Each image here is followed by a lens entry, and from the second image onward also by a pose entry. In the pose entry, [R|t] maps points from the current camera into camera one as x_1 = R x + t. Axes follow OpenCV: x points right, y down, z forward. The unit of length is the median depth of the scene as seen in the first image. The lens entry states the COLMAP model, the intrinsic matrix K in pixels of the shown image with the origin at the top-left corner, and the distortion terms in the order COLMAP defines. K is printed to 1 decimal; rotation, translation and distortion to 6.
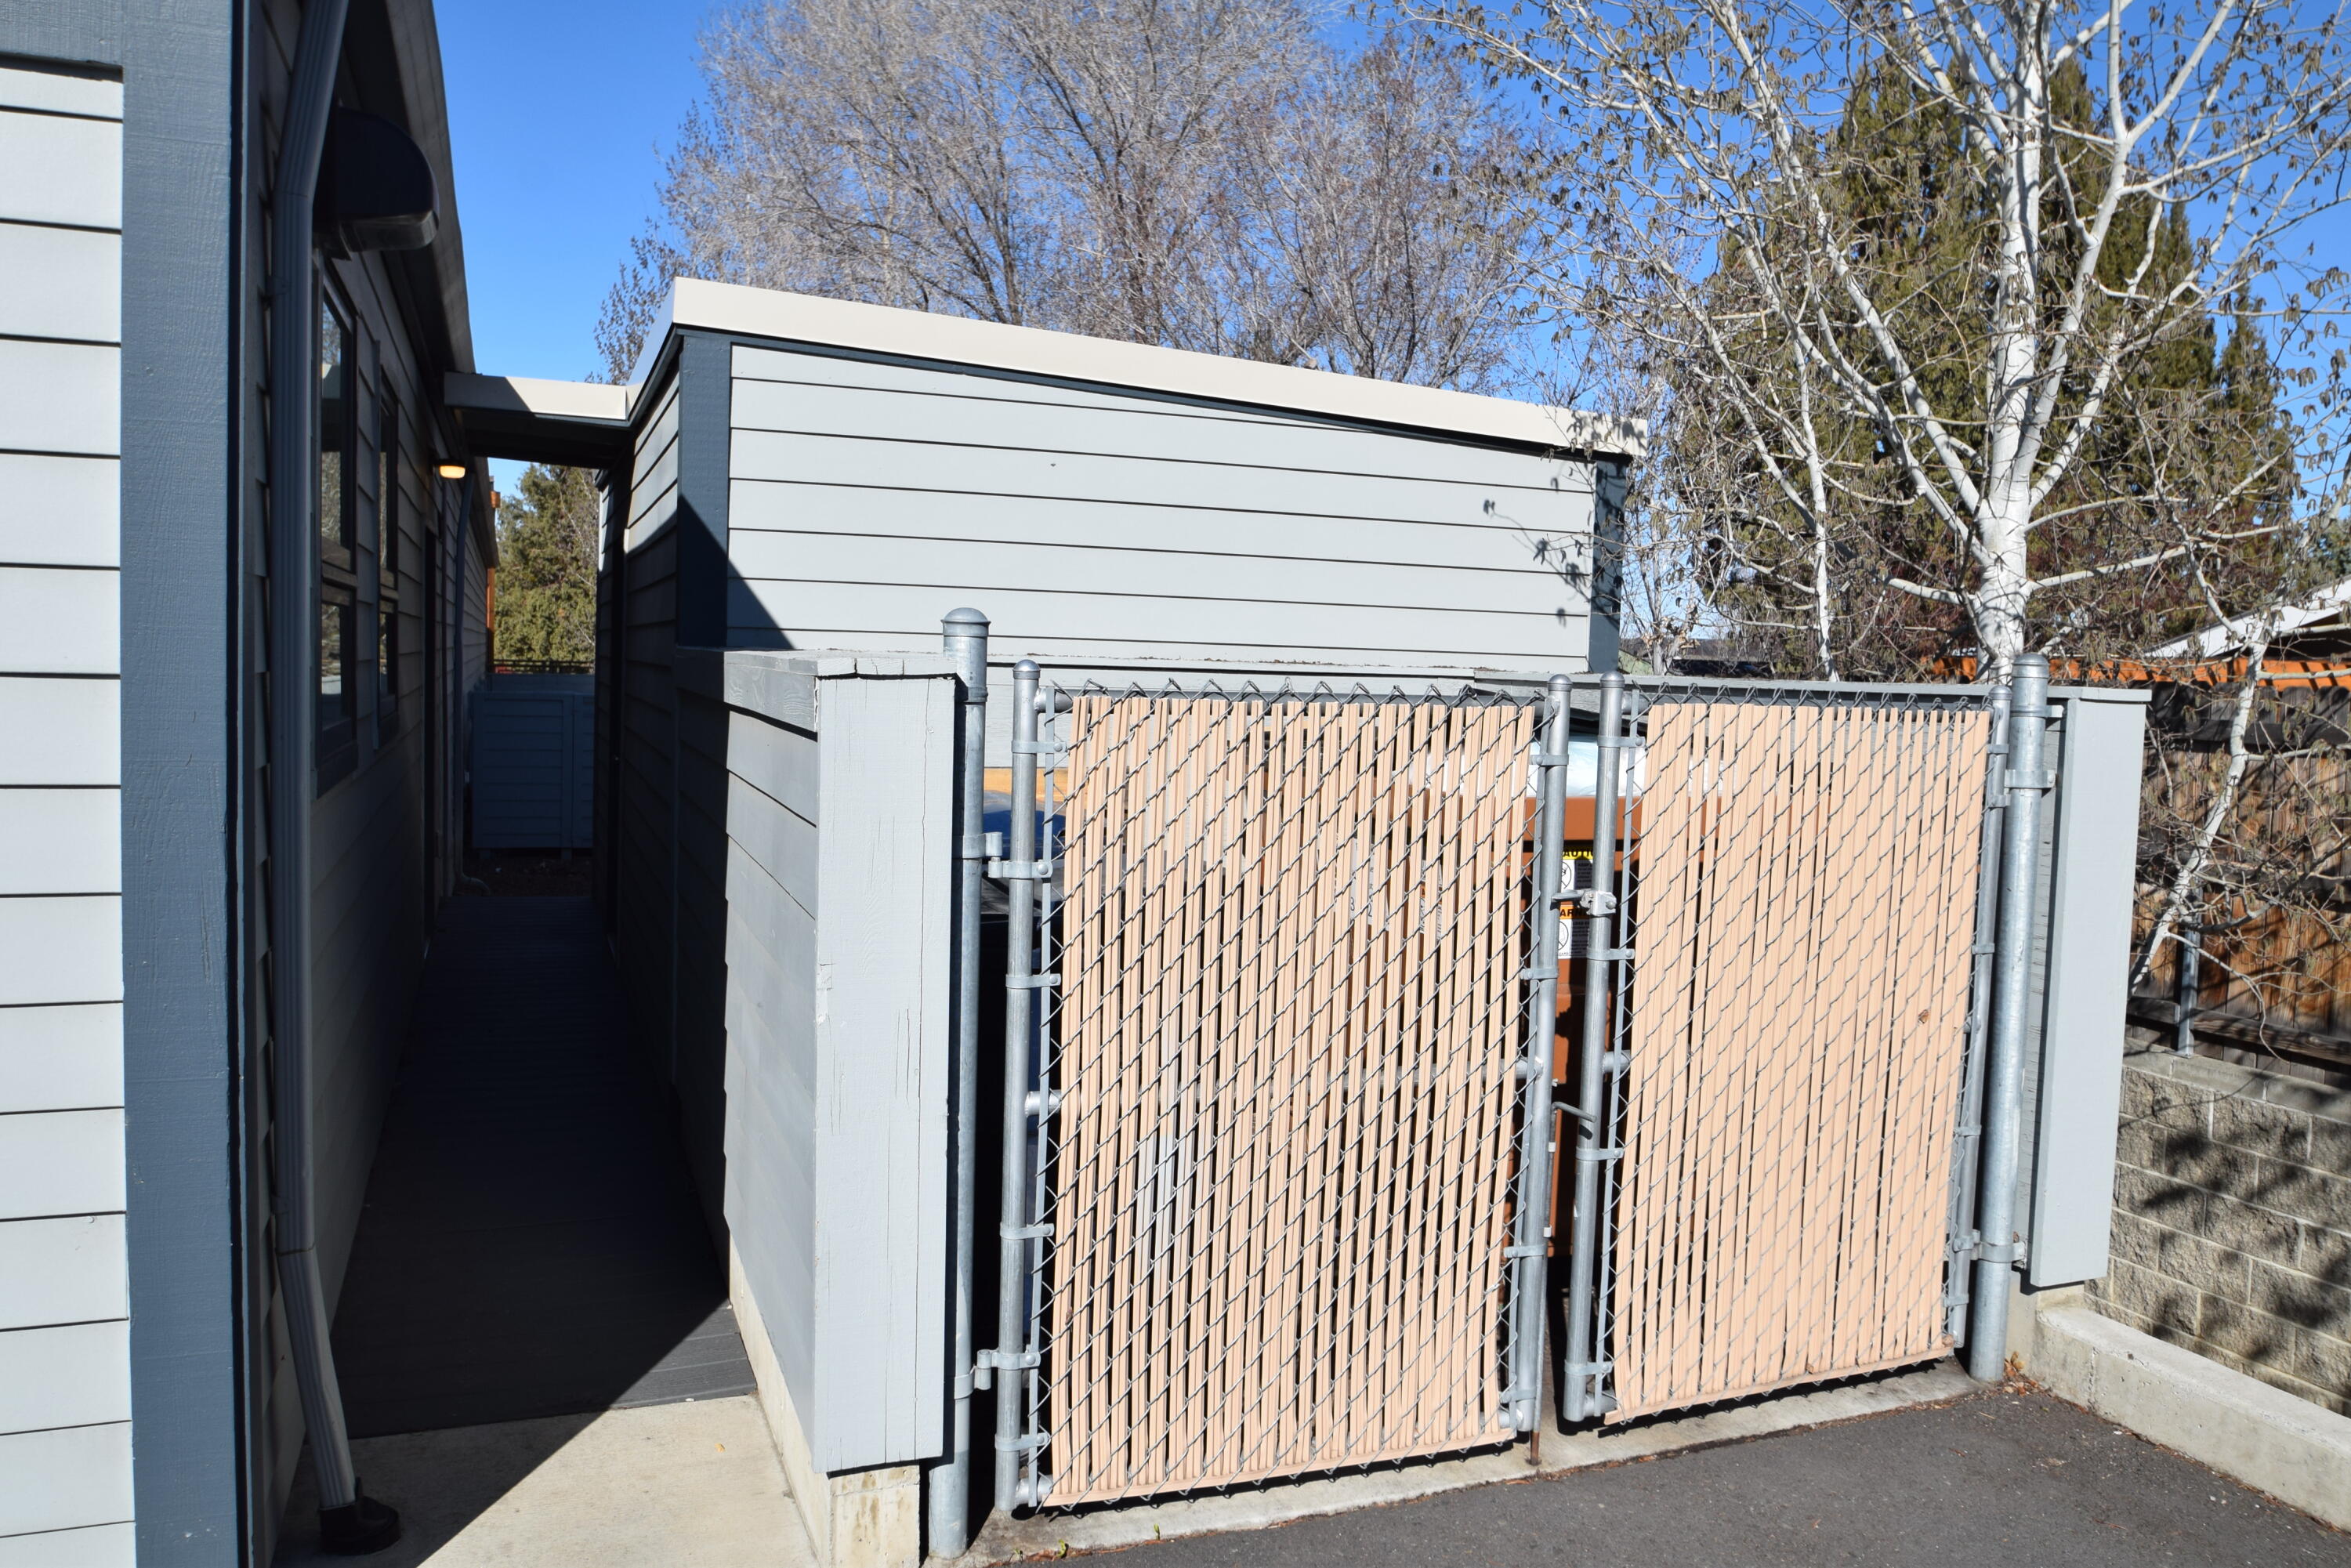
lens RADIAL K [[1729.0, 0, 1175.5], [0, 1729.0, 784.0], [0, 0, 1]] dist [-0.041751, 0.002194]
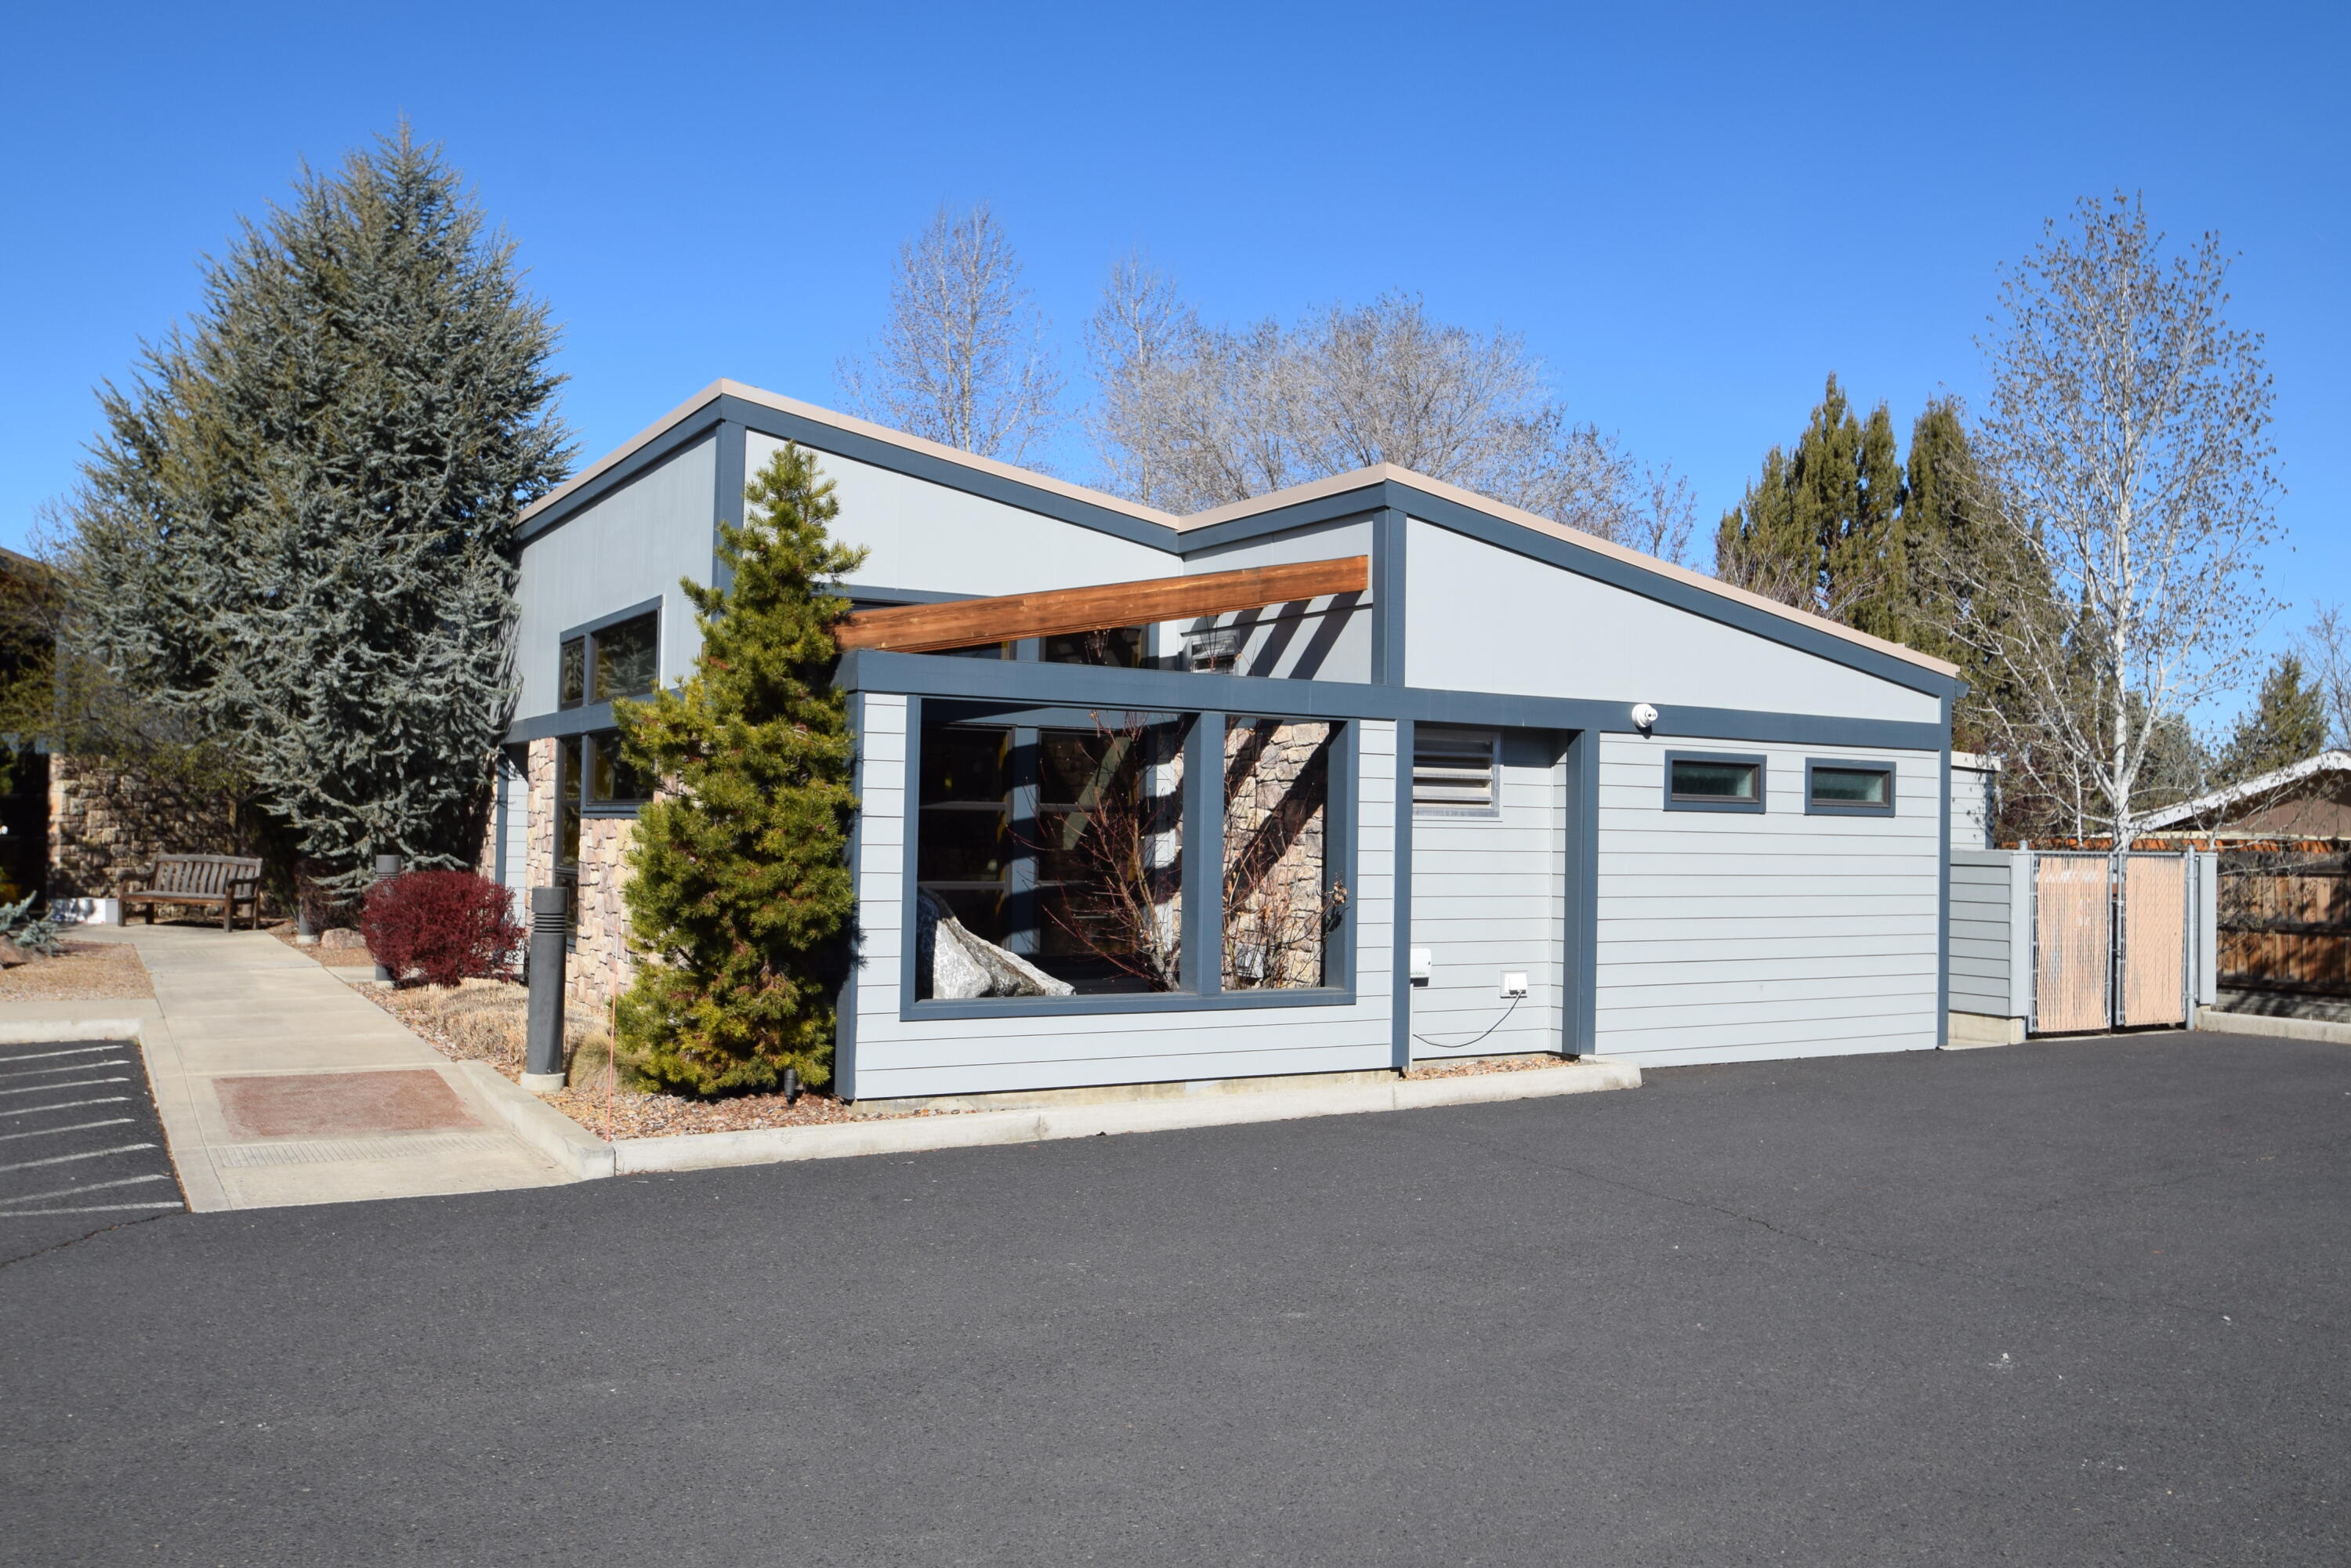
lens RADIAL K [[1930.1, 0, 1175.5], [0, 1930.1, 784.0], [0, 0, 1]] dist [-0.052254, 0.008731]
pose [[0.986347, -0.005055, 0.164600, -2.872324], [0.020408, 0.995576, -0.091721, 0.159126], [-0.163409, 0.093828, 0.982086, -3.344606]]
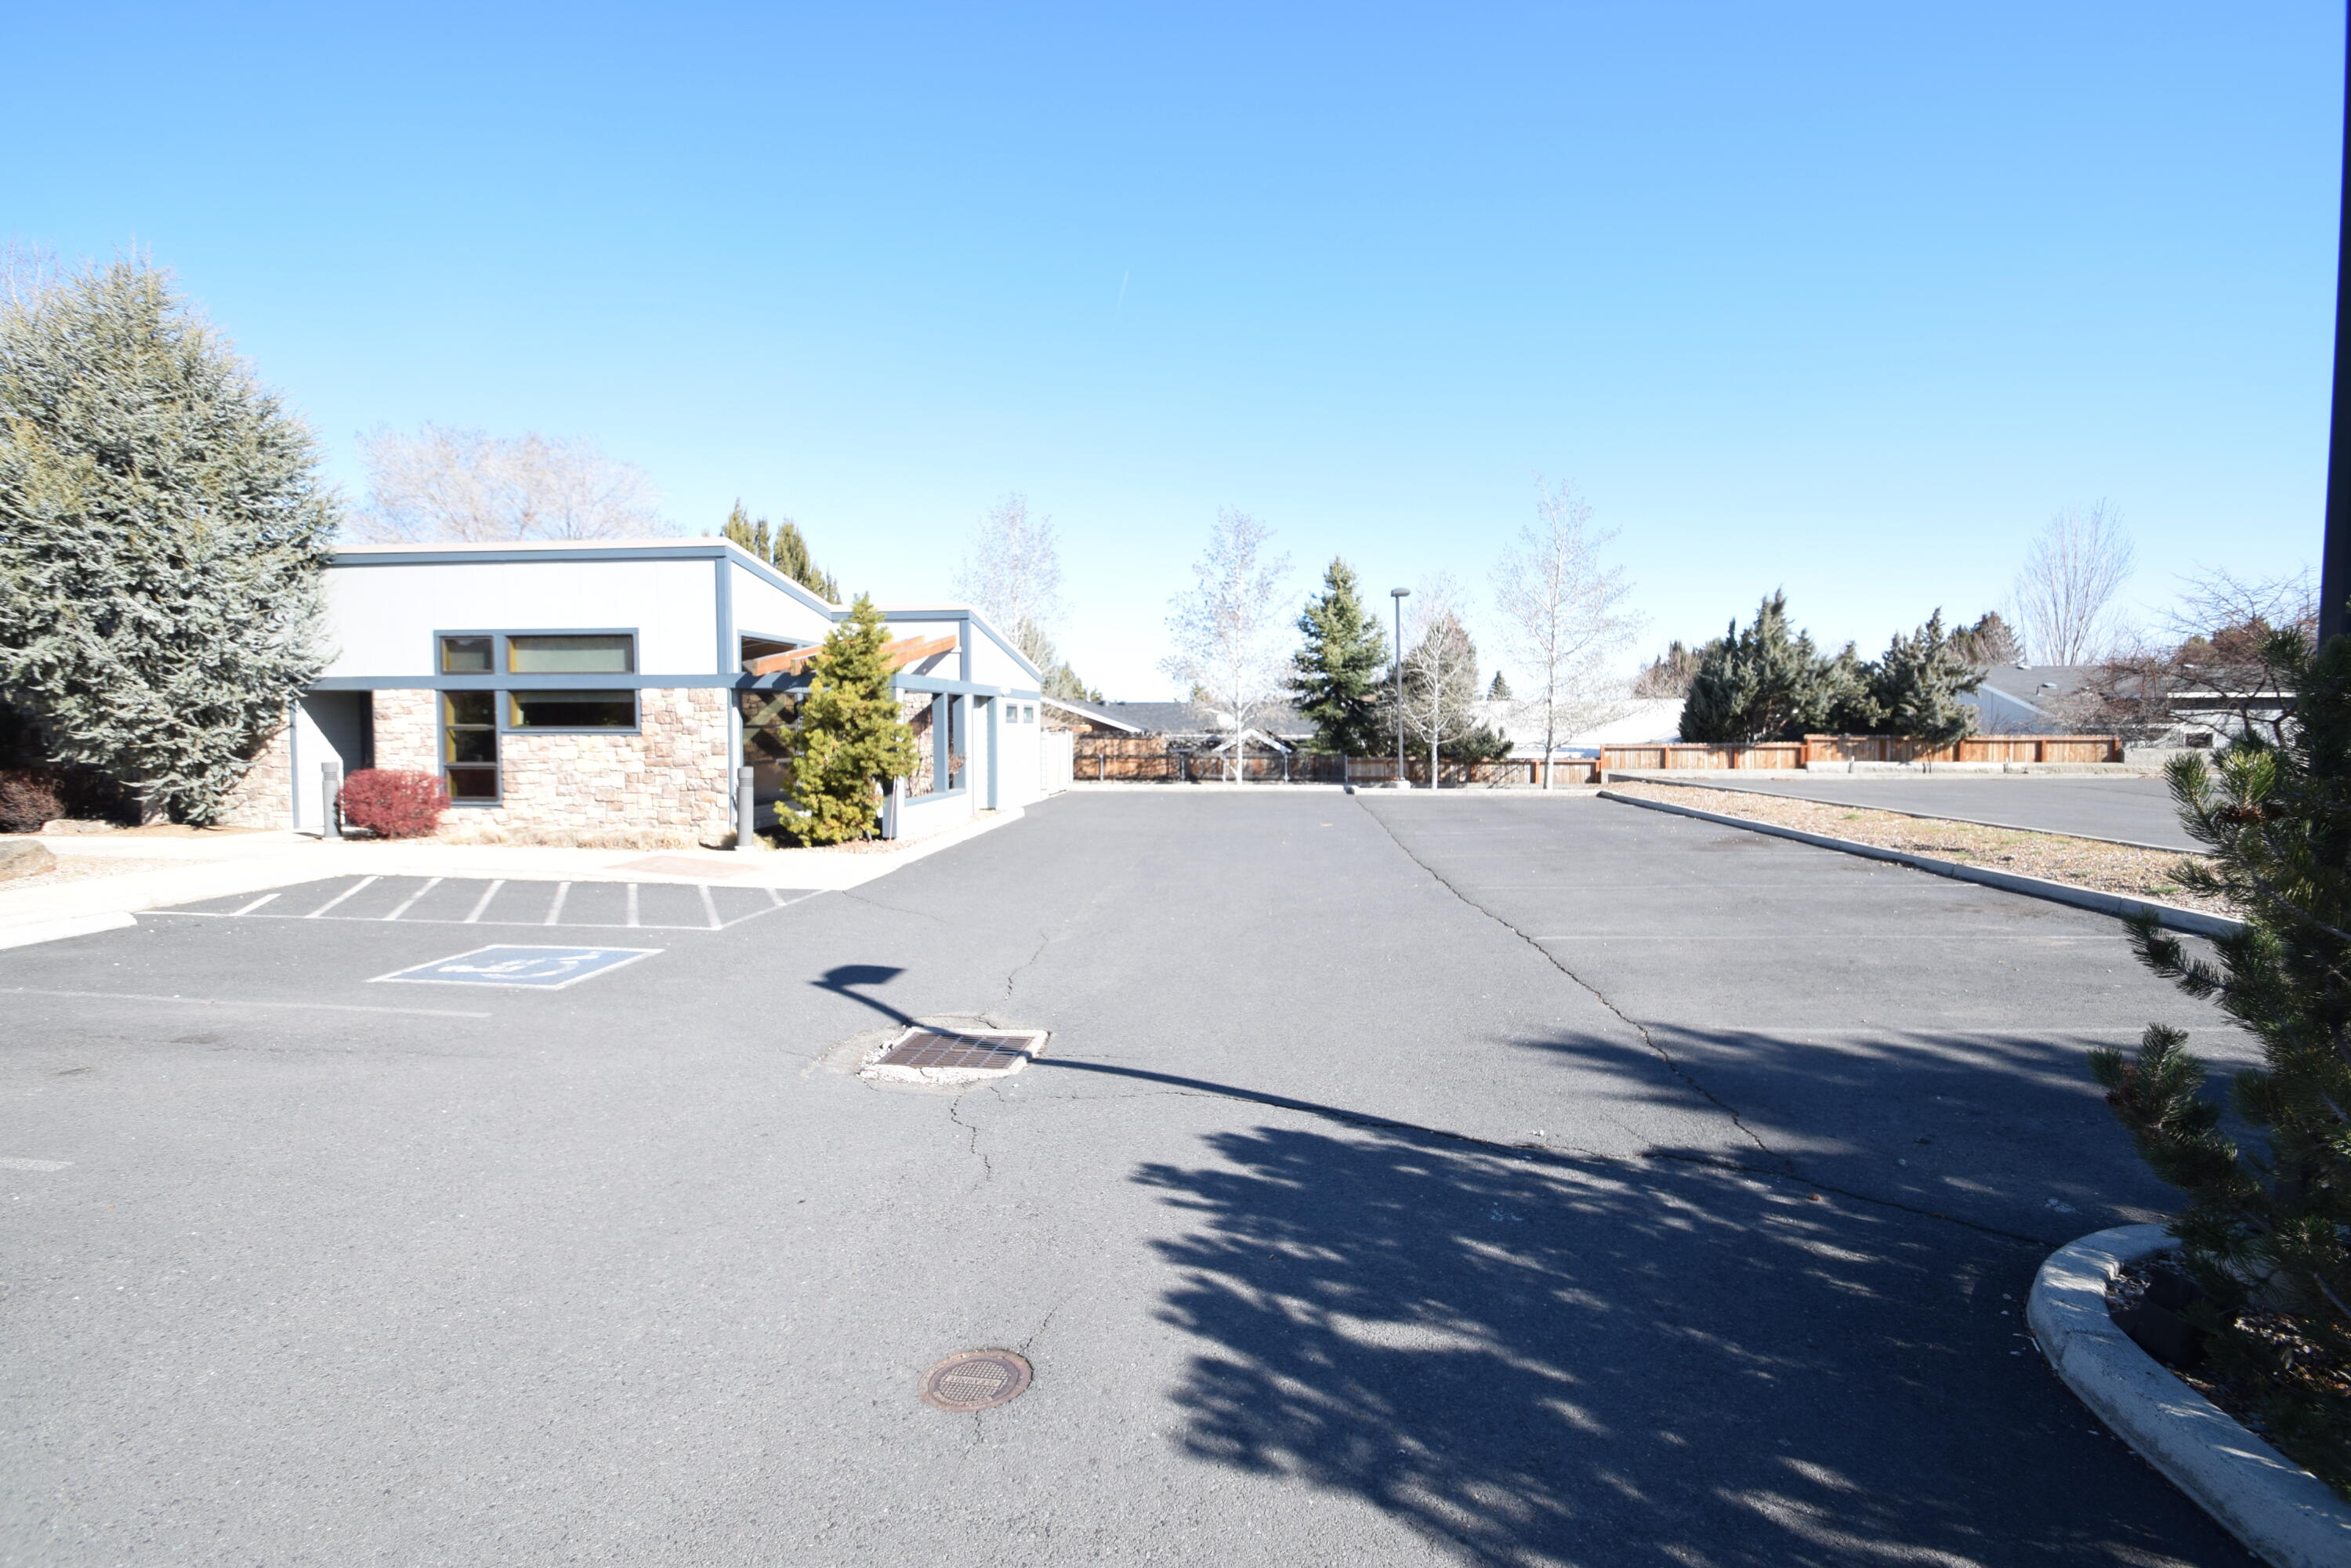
lens RADIAL K [[1033.7, 0, 1182.4], [0, 1033.7, 753.0], [0, 0, 1]] dist [0.017152, -0.018463]
pose [[0.445426, -0.054725, 0.893645, -6.443817], [0.076910, 0.996779, 0.022706, -0.012238], [-0.892009, 0.058617, 0.448200, -3.386891]]
